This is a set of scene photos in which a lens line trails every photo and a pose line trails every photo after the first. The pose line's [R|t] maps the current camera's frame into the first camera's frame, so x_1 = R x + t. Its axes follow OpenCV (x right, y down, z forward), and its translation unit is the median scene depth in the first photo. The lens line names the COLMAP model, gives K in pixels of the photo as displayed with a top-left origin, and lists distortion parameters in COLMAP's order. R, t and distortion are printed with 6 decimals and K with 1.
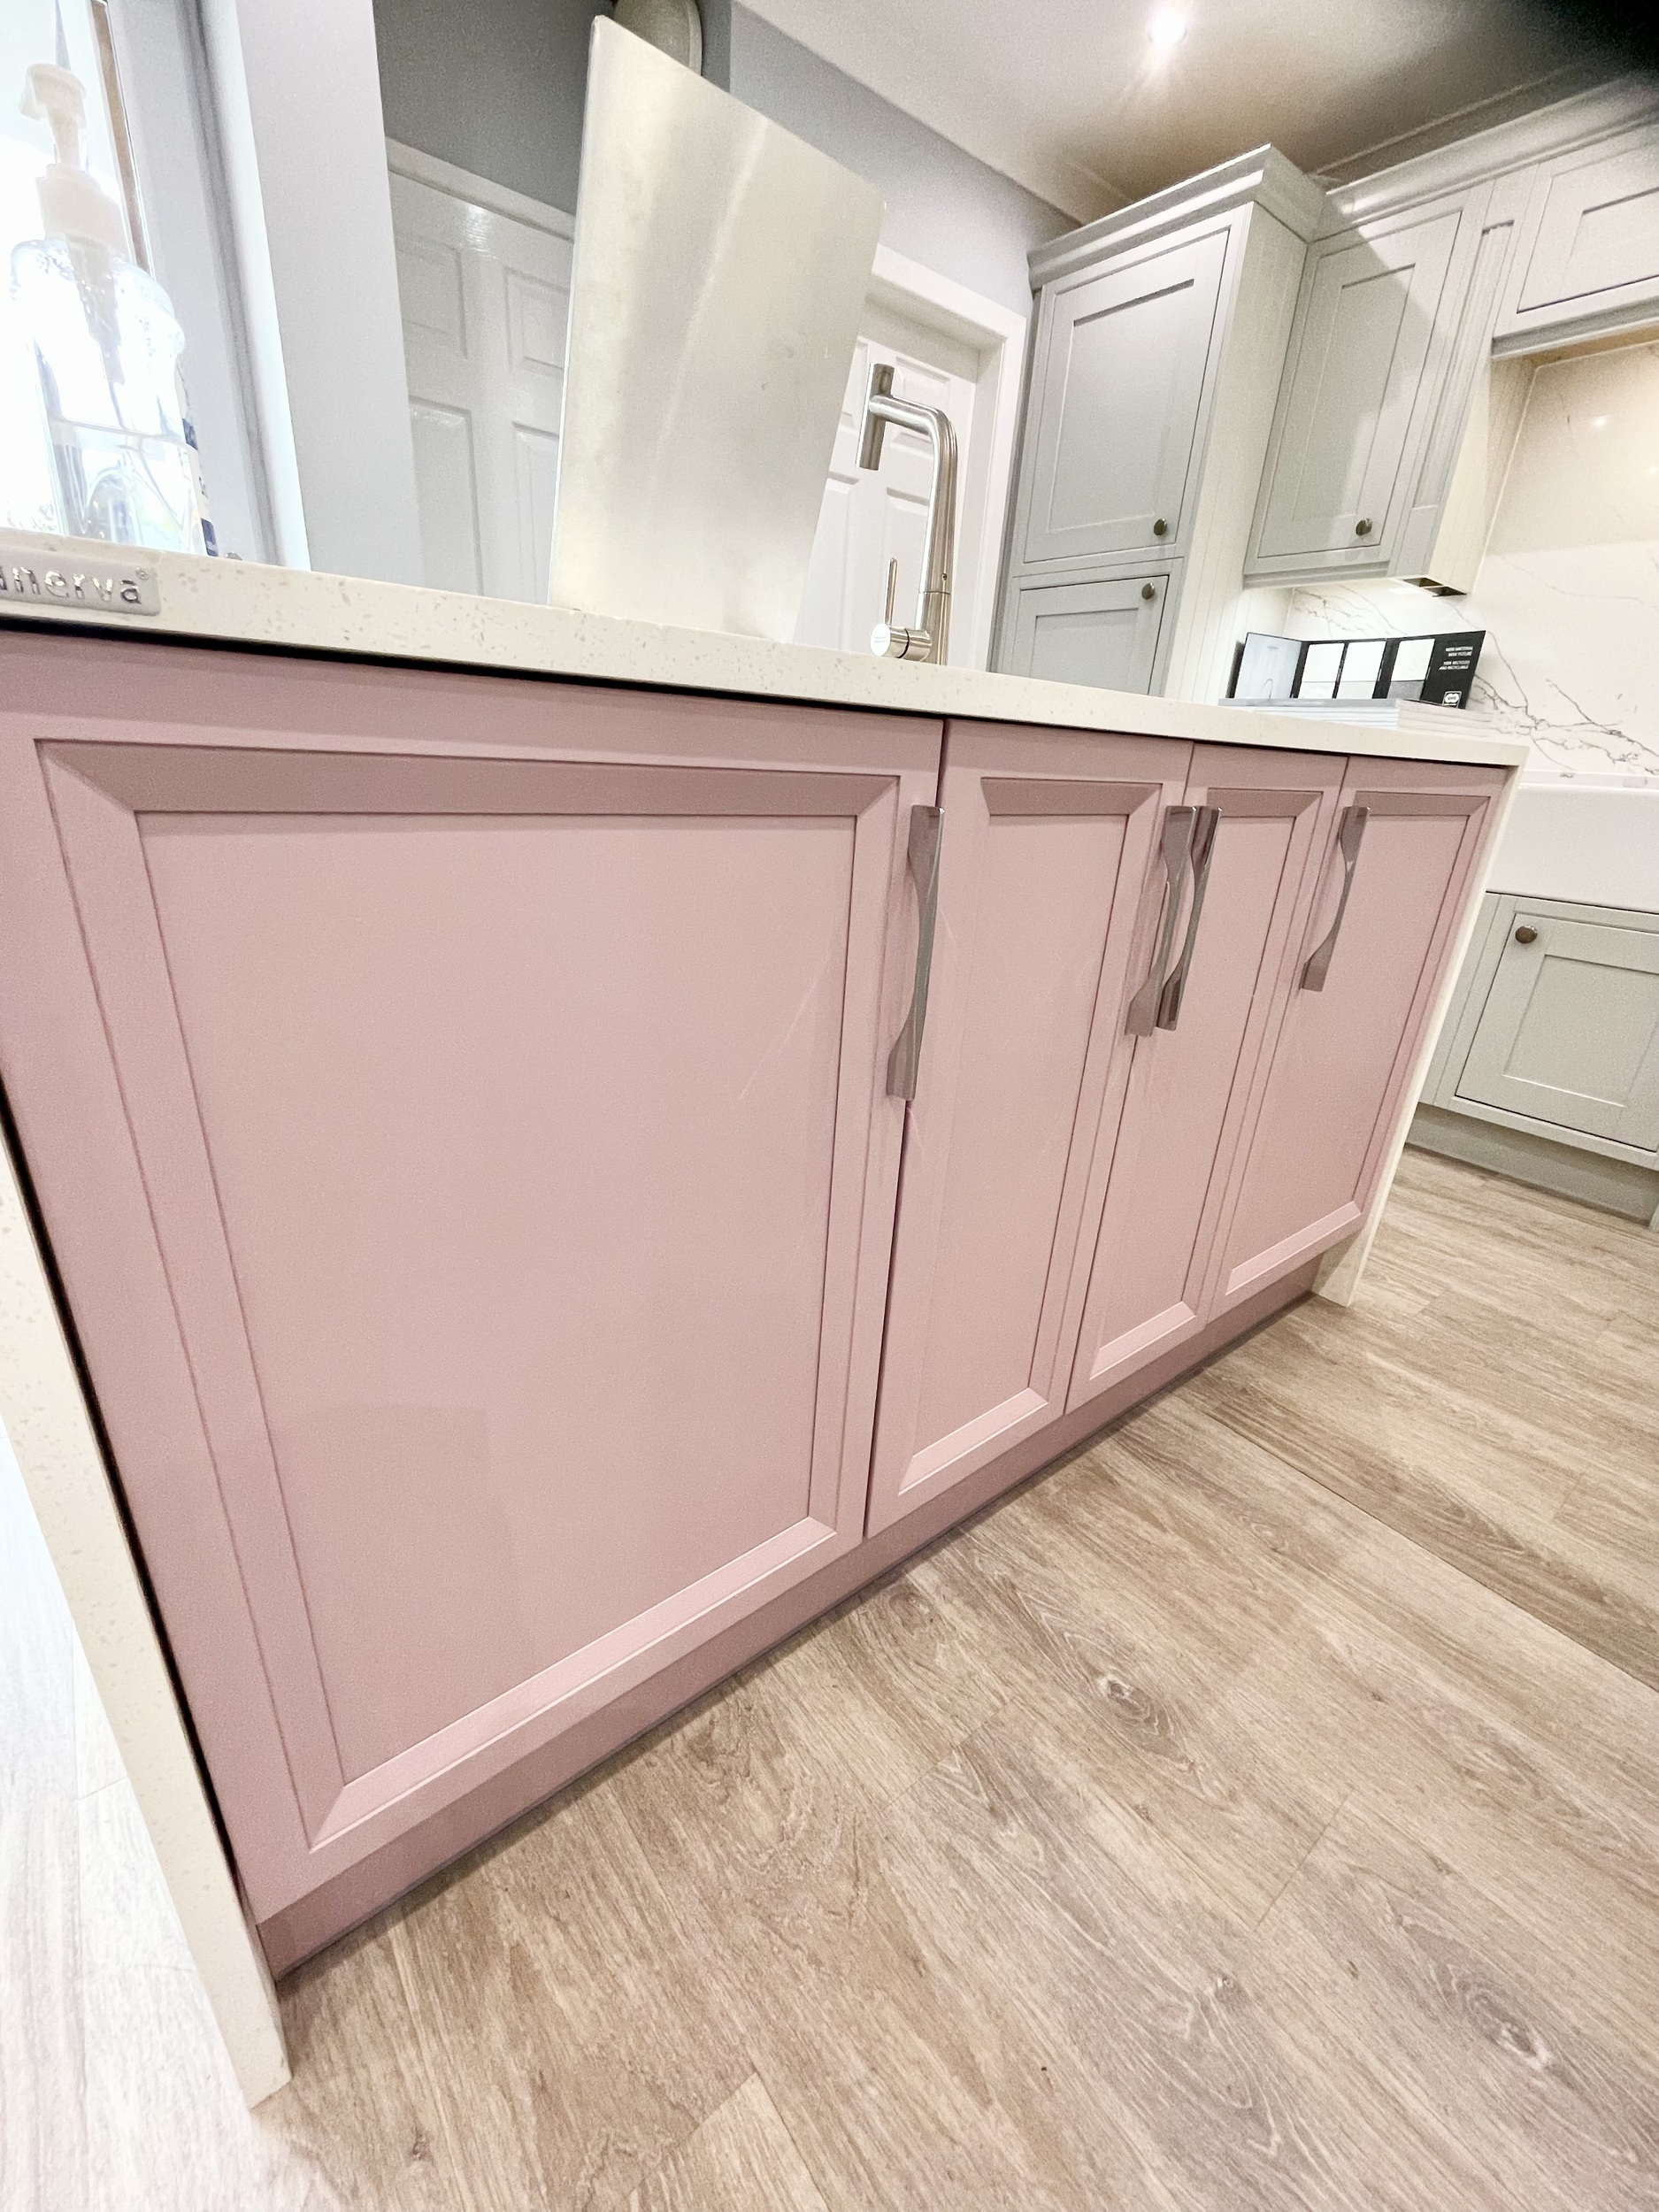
lens RADIAL K [[905.8, 0, 829.0], [0, 905.8, 1111.7], [0, 0, 1]] dist [-0.003066, -0.000181]
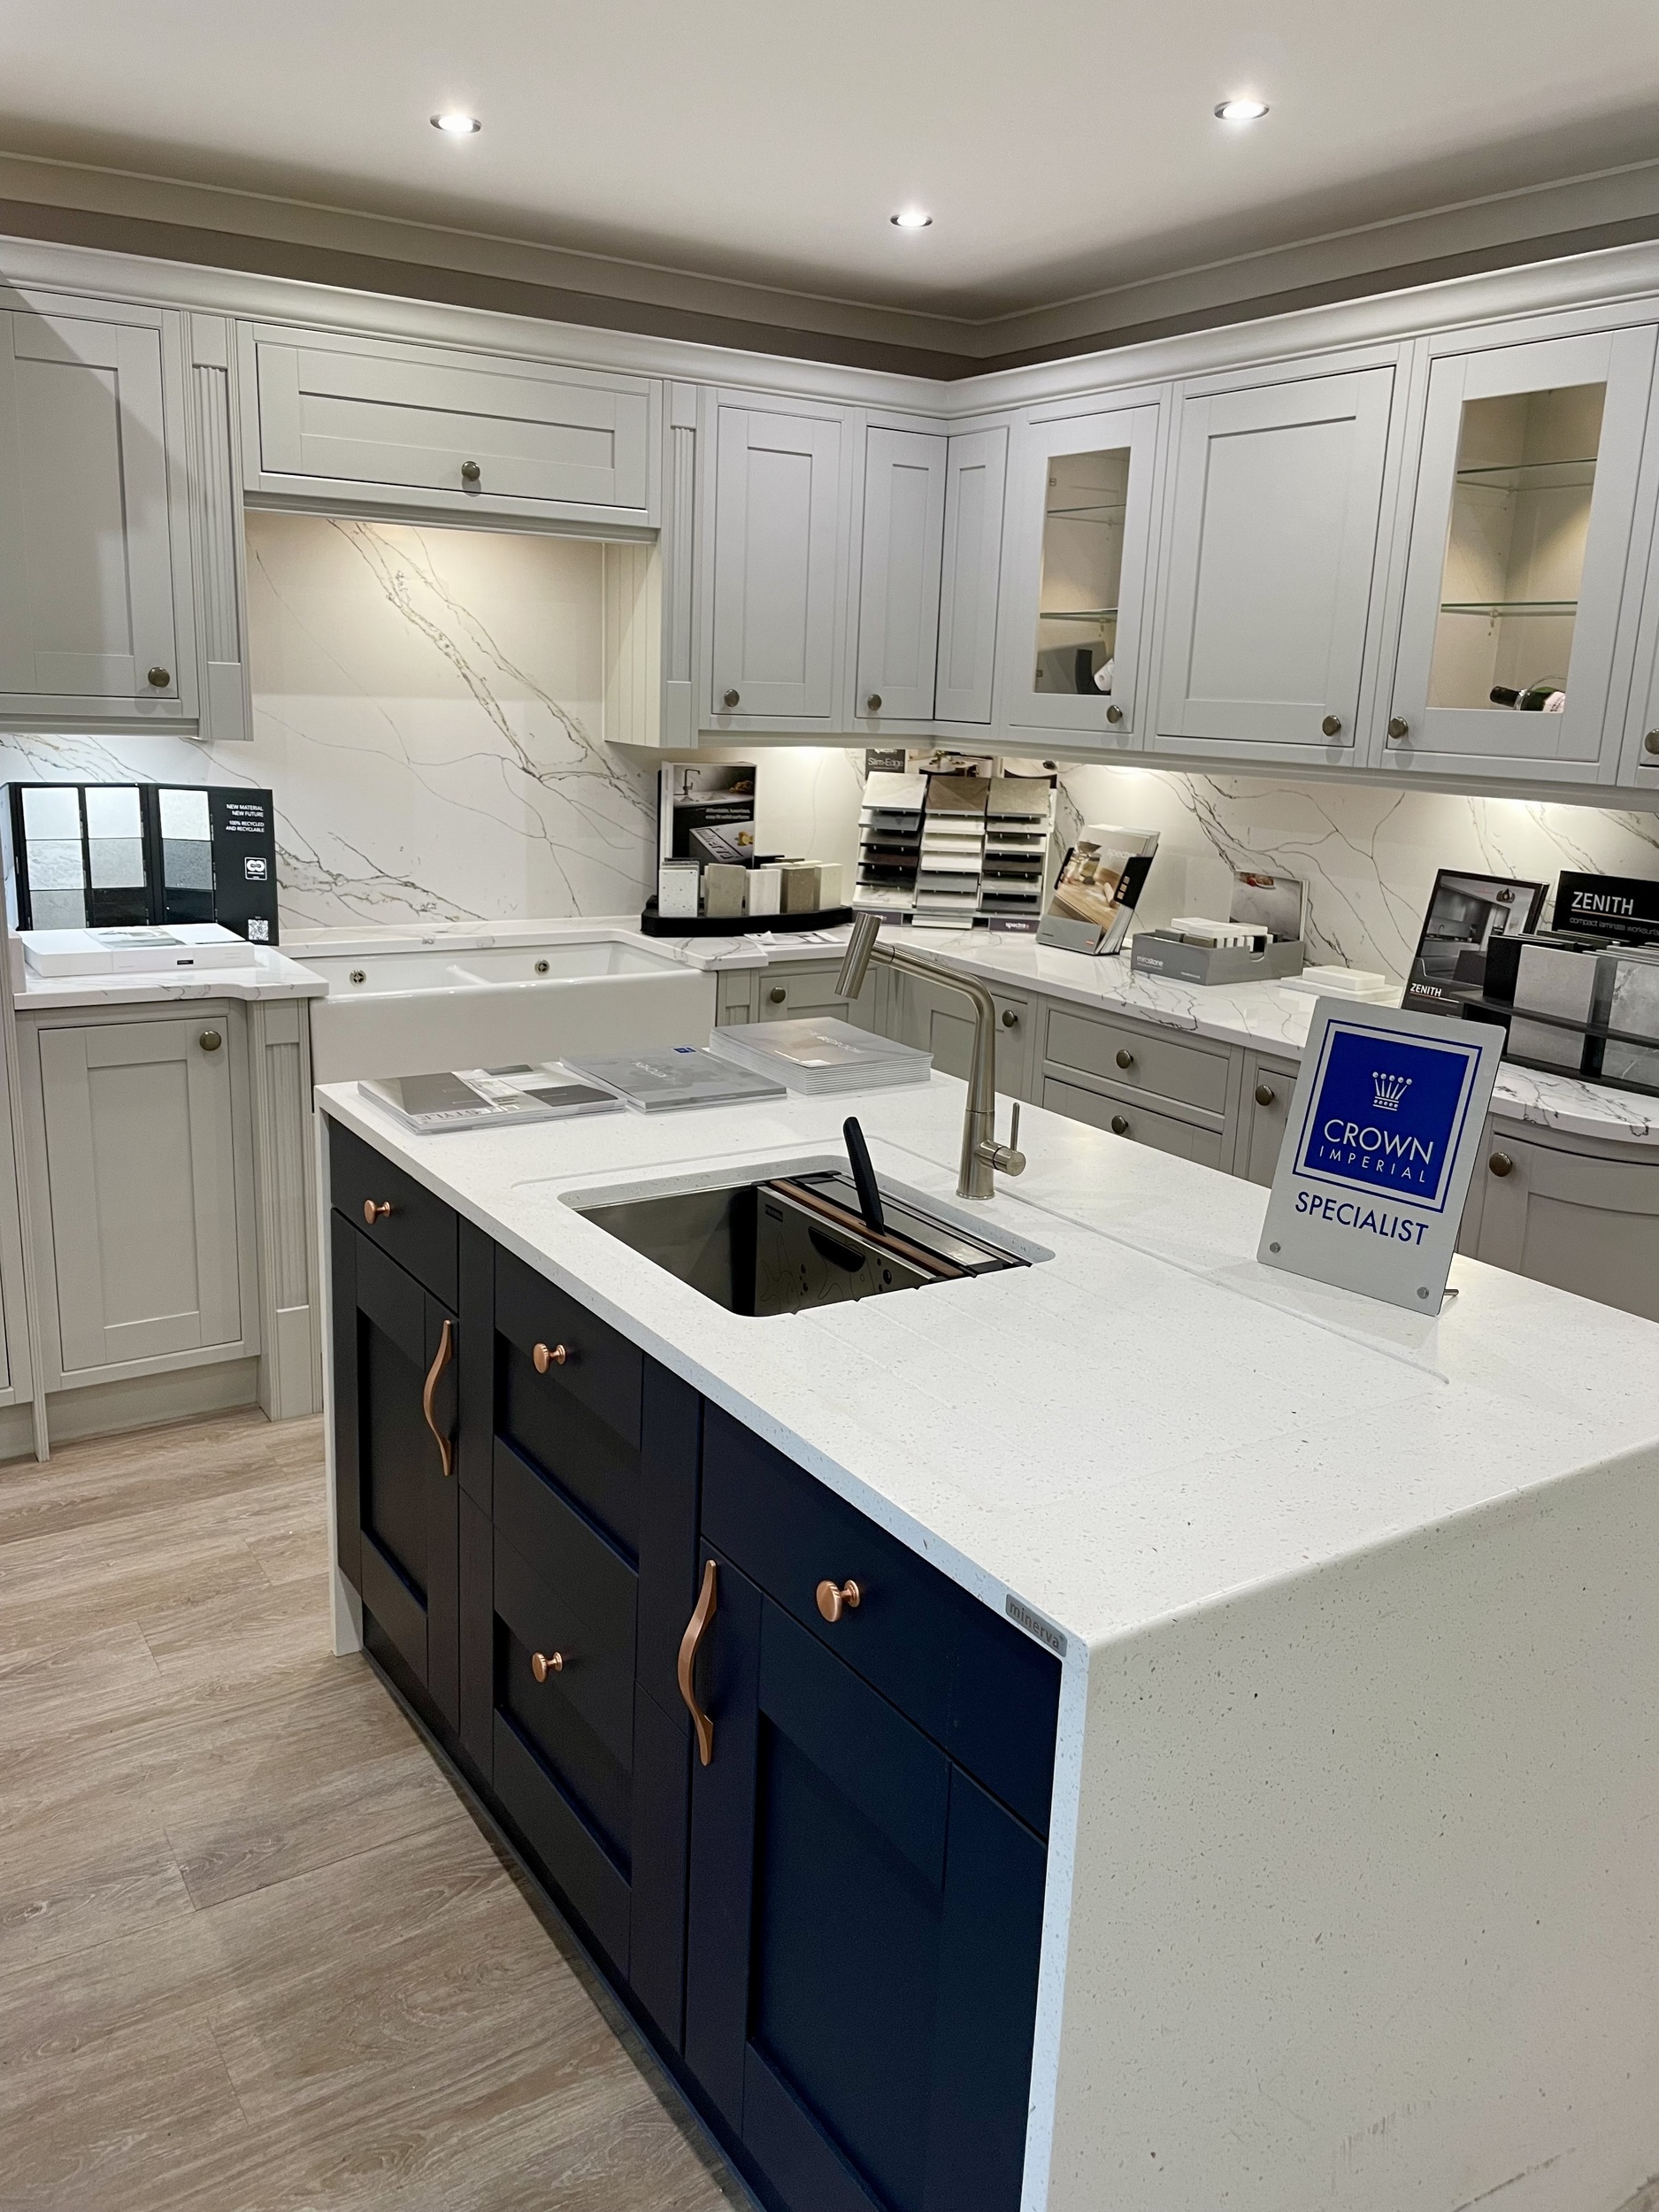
lens RADIAL K [[1688.0, 0, 834.9], [0, 1688.0, 1092.6], [0, 0, 1]] dist [0.077953, -0.113648]
pose [[0.100482, -0.290780, 0.951499, -2.029652], [0.340889, 0.908516, 0.241646, -1.218361], [-0.934718, 0.300074, 0.190413, 0.765690]]
